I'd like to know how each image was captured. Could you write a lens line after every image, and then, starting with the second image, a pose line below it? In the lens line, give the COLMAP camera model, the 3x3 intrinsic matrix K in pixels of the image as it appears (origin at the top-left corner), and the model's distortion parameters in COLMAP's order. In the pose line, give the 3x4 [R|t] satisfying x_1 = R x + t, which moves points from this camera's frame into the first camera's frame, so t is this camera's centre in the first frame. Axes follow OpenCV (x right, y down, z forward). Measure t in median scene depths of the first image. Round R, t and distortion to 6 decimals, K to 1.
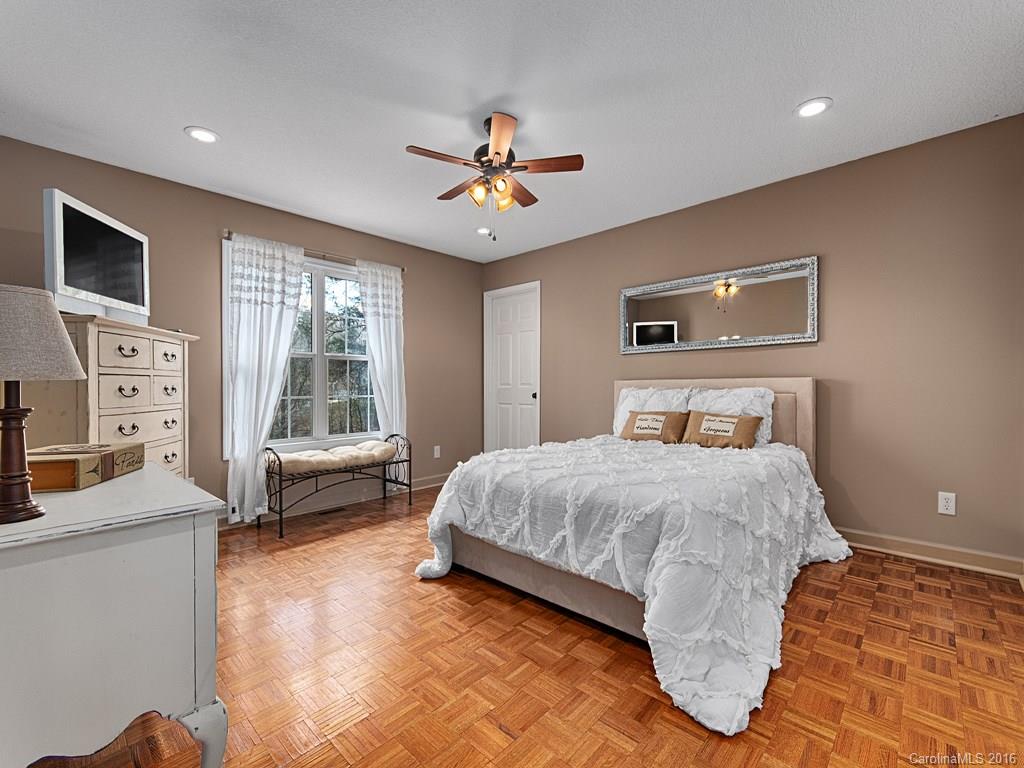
lens RADIAL K [[468.0, 0, 511.6], [0, 468.0, 385.4], [0, 0, 1]] dist [-0.014667, -0.000006]
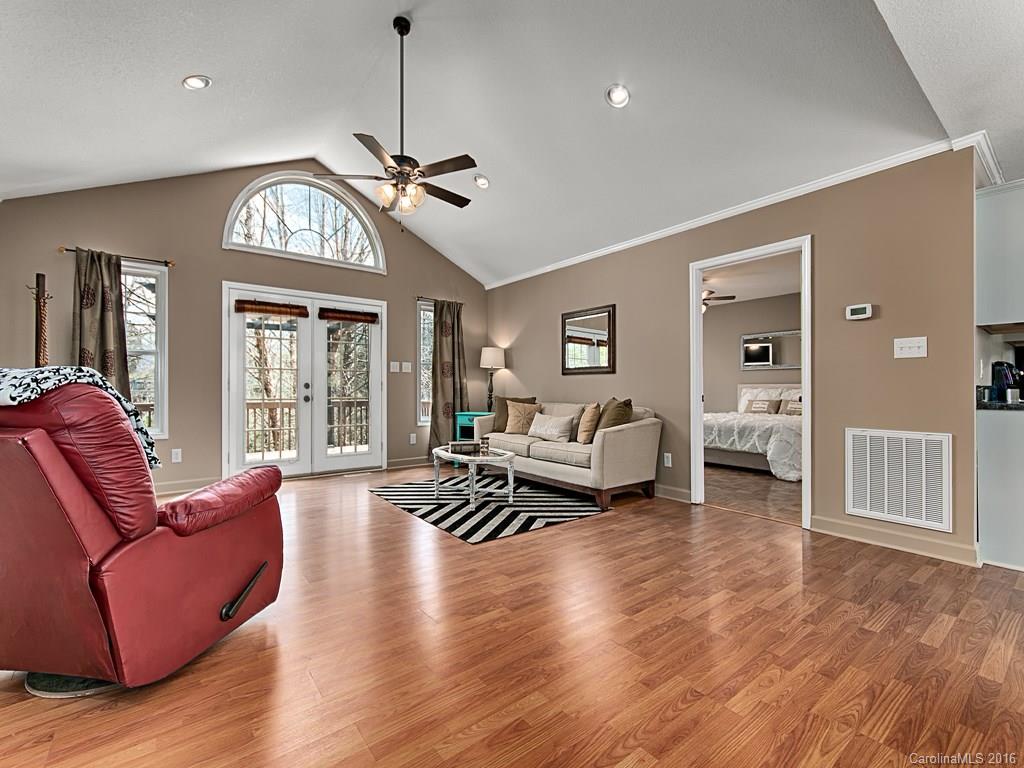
lens RADIAL K [[468.0, 0, 504.0], [0, 468.0, 385.0], [0, 0, 1]] dist [-0.014667, -0.000006]
pose [[0.985418, 0.004951, -0.170079, -0.481121], [-0.006999, 0.999910, -0.011439, 0.024180], [0.170007, 0.012462, 0.985364, -1.243752]]
